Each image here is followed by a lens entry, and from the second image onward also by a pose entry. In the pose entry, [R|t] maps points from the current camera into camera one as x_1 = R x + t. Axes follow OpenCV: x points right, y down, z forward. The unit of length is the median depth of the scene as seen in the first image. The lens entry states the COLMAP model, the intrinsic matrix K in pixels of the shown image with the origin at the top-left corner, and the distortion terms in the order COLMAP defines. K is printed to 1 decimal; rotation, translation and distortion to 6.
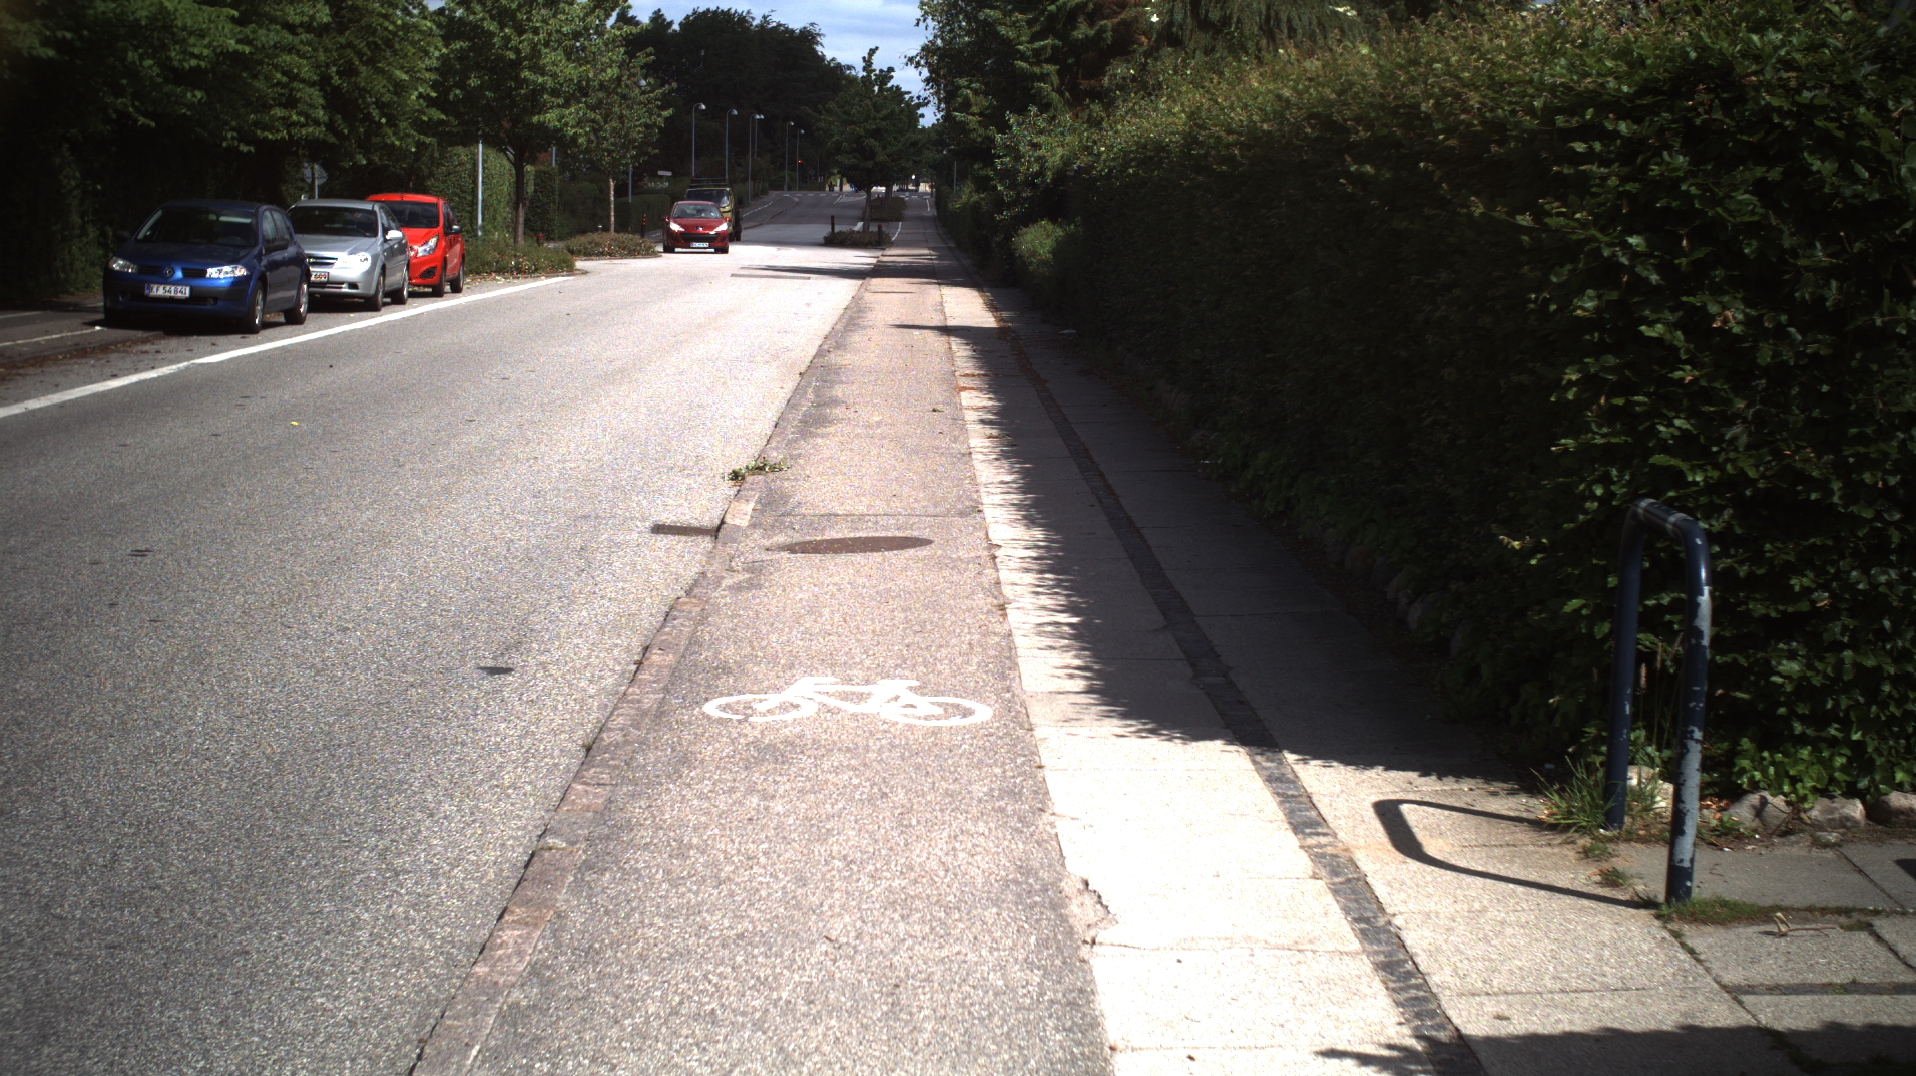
lens RADIAL K [[6056.6, 0, 909.2], [0, 6056.6, 531.7], [0, 0, 1]] dist [-0.783610, 0.000000]
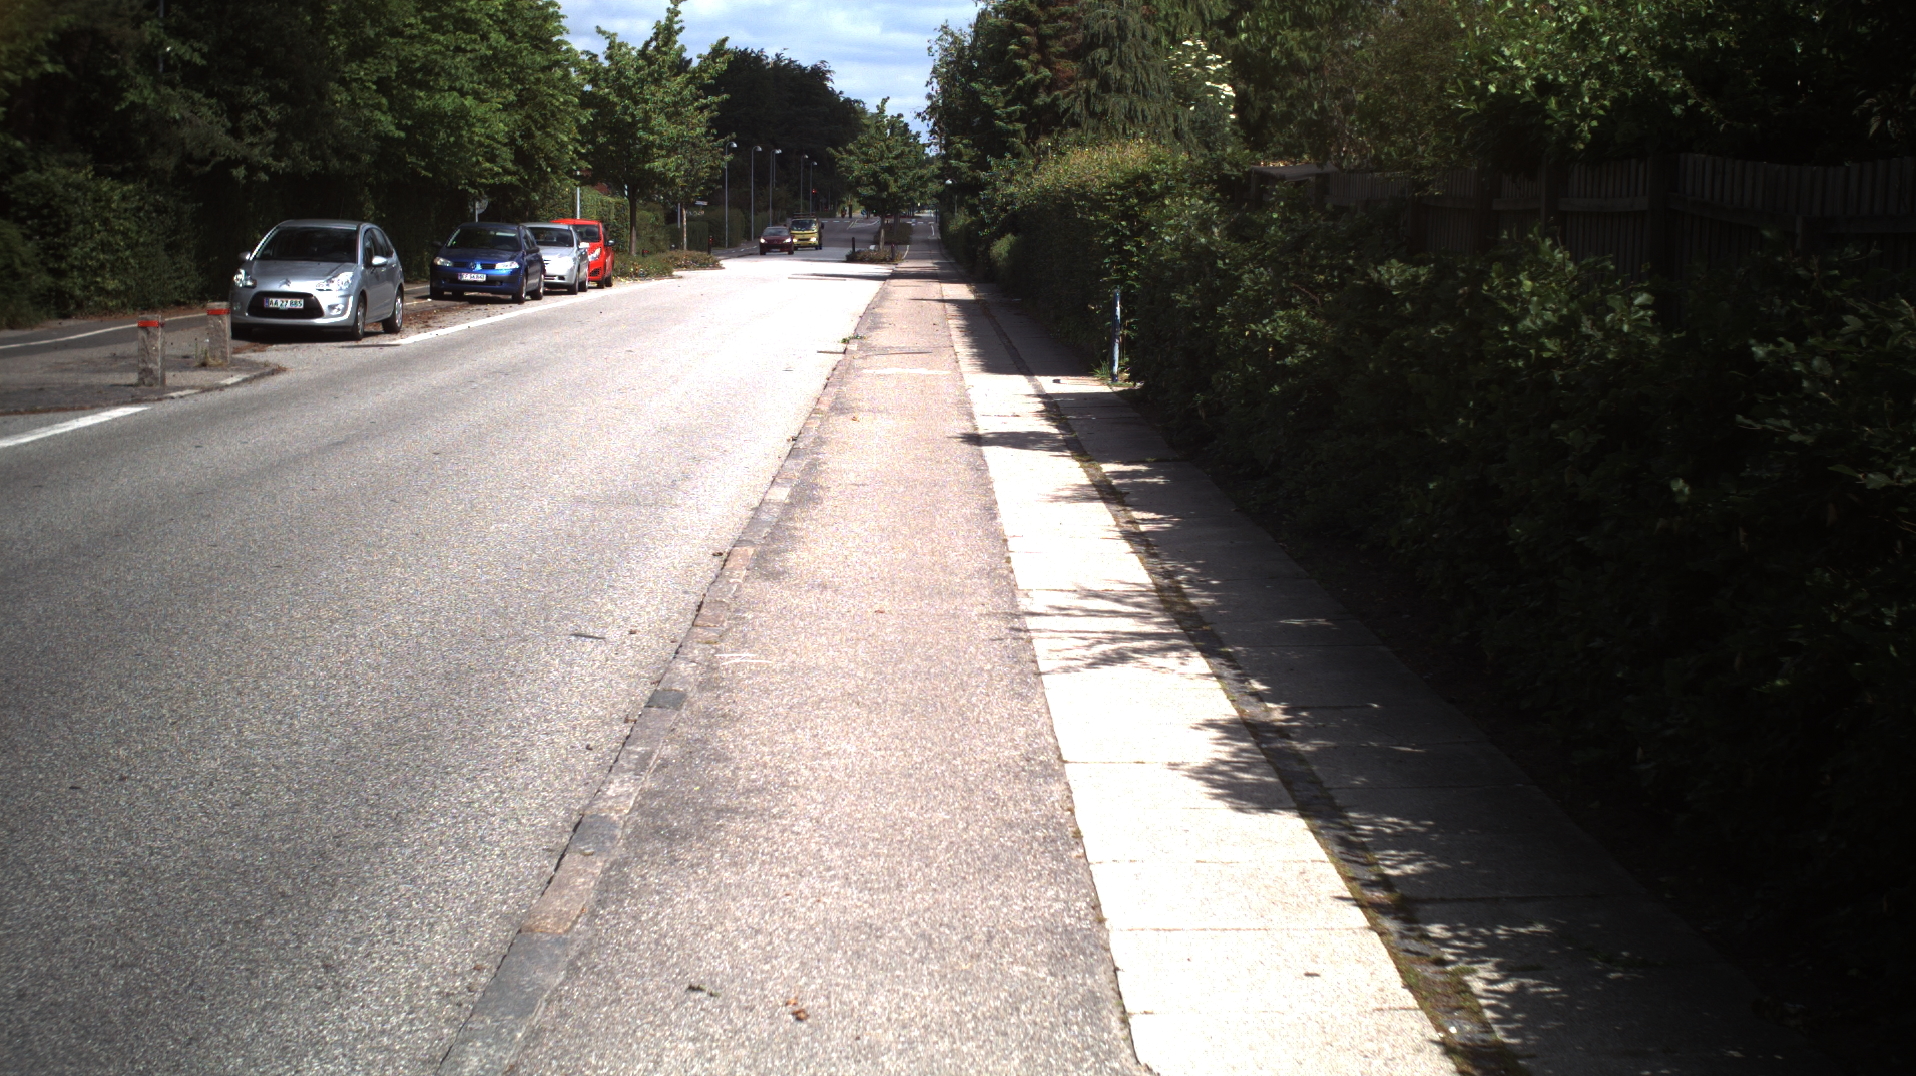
lens RADIAL K [[6063.3, 0, 959.0], [0, 6063.3, 543.2], [0, 0, 1]] dist [-0.822732, 0.000000]
pose [[0.999949, -0.007255, 0.007022, -0.001434], [0.007274, 0.999970, -0.002622, 0.038722], [-0.007003, 0.002673, 0.999972, -0.668528]]
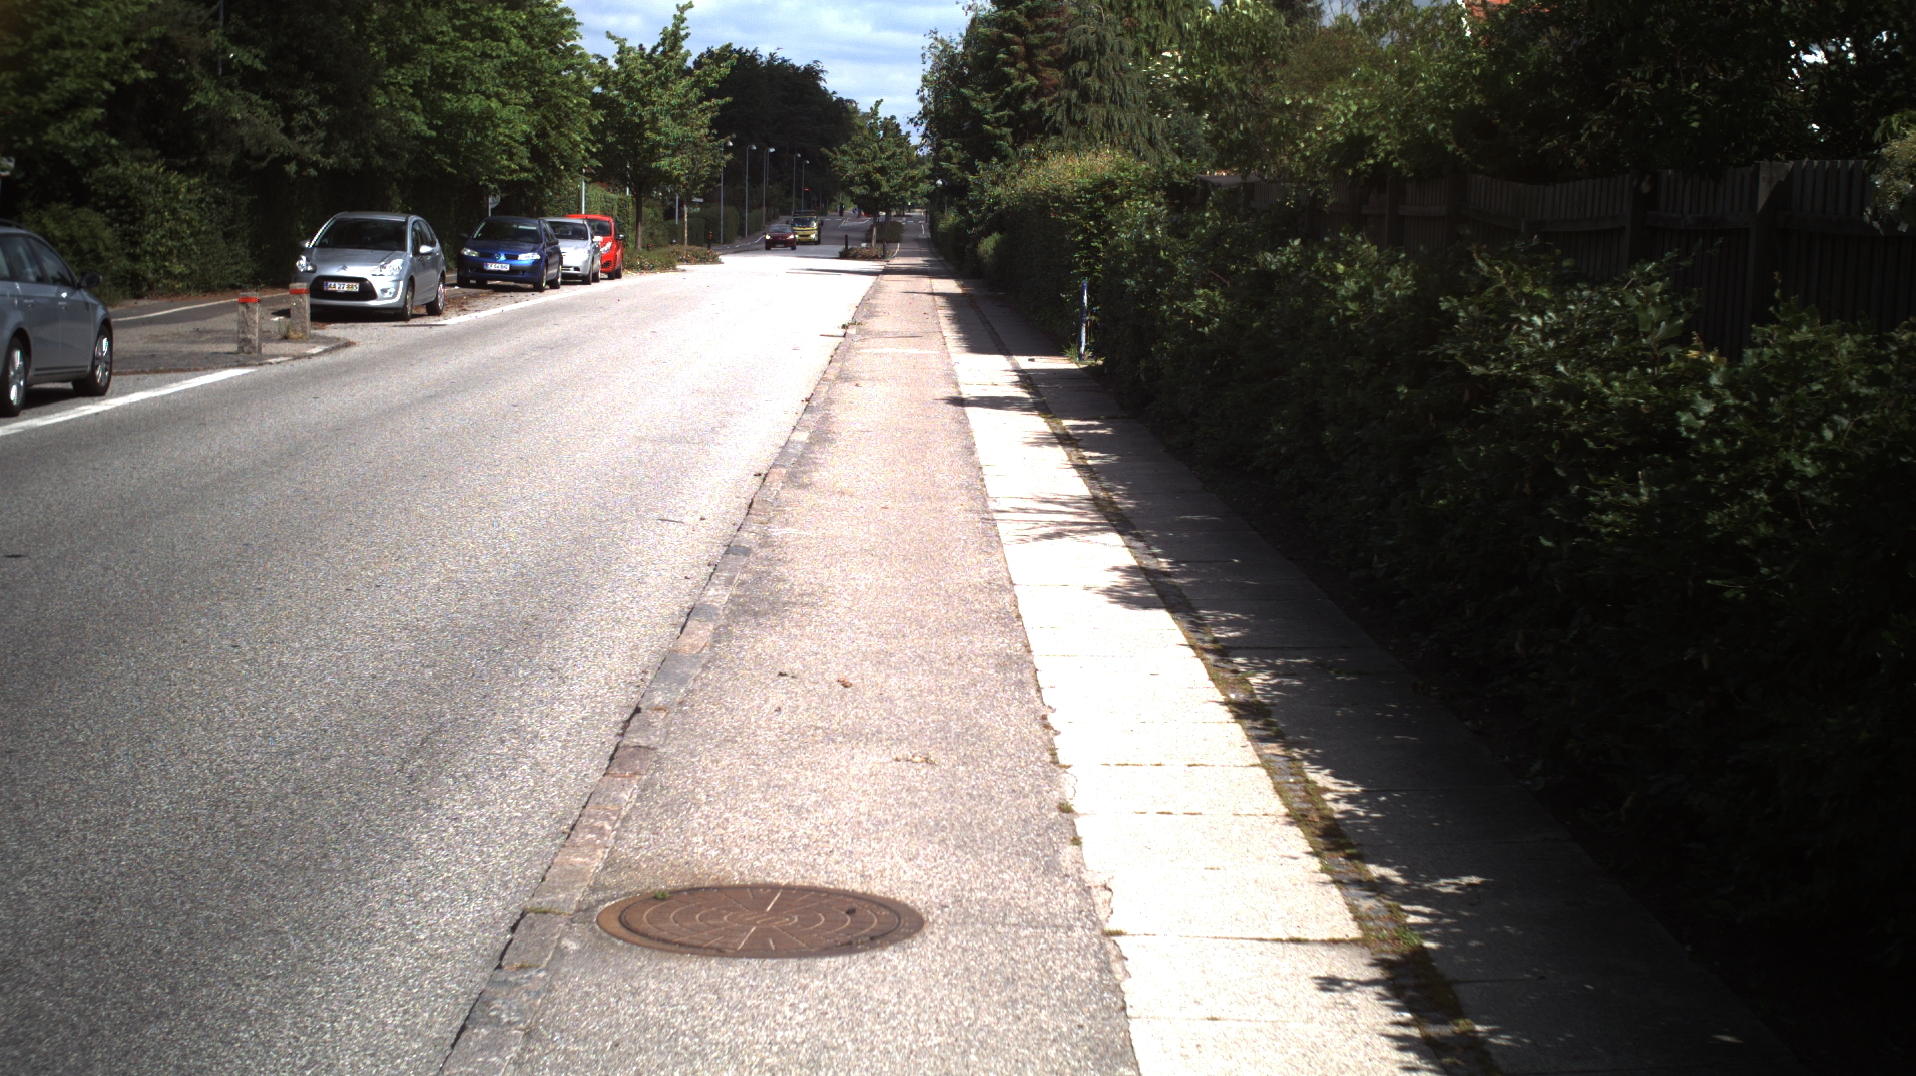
lens RADIAL K [[6064.3, 0, 955.1], [0, 6064.3, 542.3], [0, 0, 1]] dist [-0.816924, 0.000000]
pose [[0.999957, 0.003423, 0.008617, -0.002250], [-0.003400, 0.999991, -0.002704, 0.046410], [-0.008626, 0.002675, 0.999959, -0.802286]]
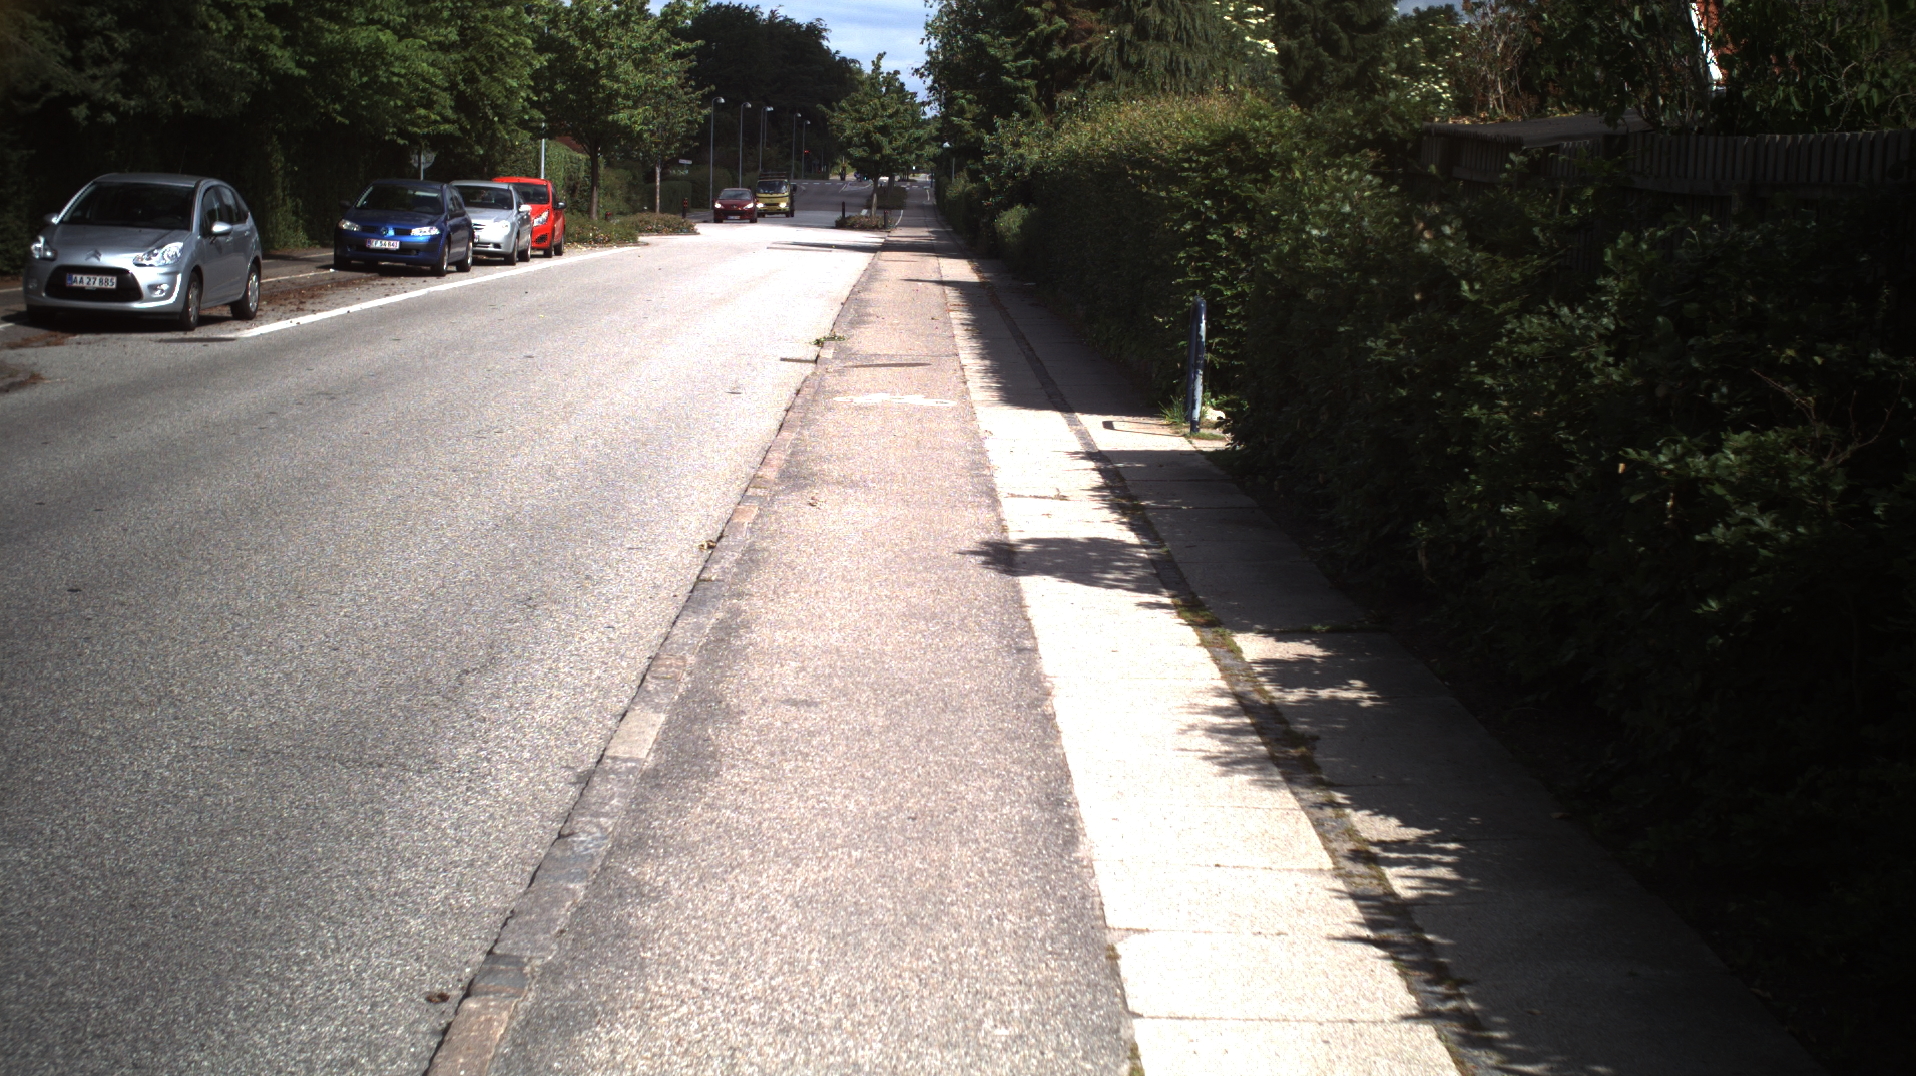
lens RADIAL K [[6063.1, 0, 949.6], [0, 6063.1, 529.5], [0, 0, 1]] dist [-0.803004, 0.000000]
pose [[0.999876, 0.013847, 0.007563, -0.001781], [-0.013856, 0.999903, 0.001086, 0.022757], [-0.007548, -0.001191, 0.999971, -0.400286]]
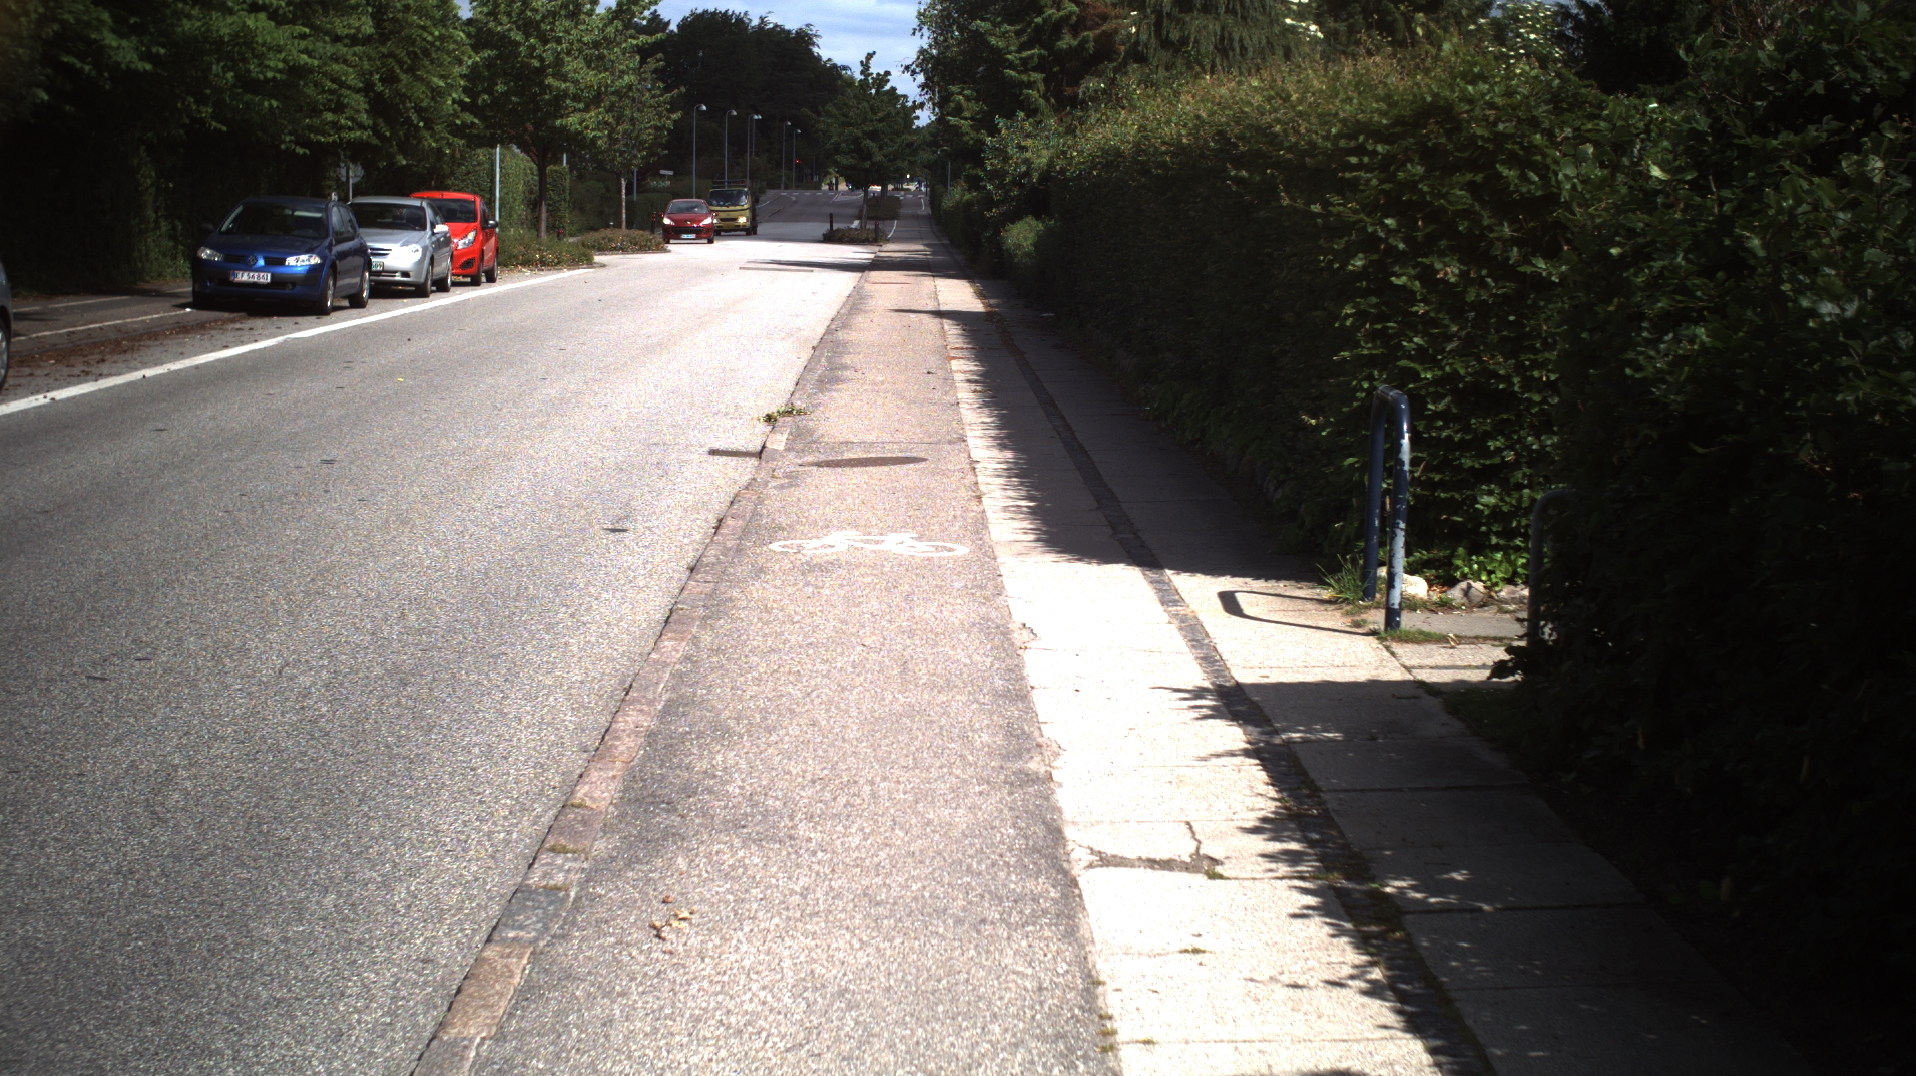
lens RADIAL K [[6056.6, 0, 921.6], [0, 6056.6, 544.4], [0, 0, 1]] dist [-0.783610, 0.000000]
pose [[0.999994, 0.001489, 0.003056, -0.000581], [-0.001496, 0.999996, 0.002251, 0.007557], [-0.003053, -0.002256, 0.999993, -0.133072]]
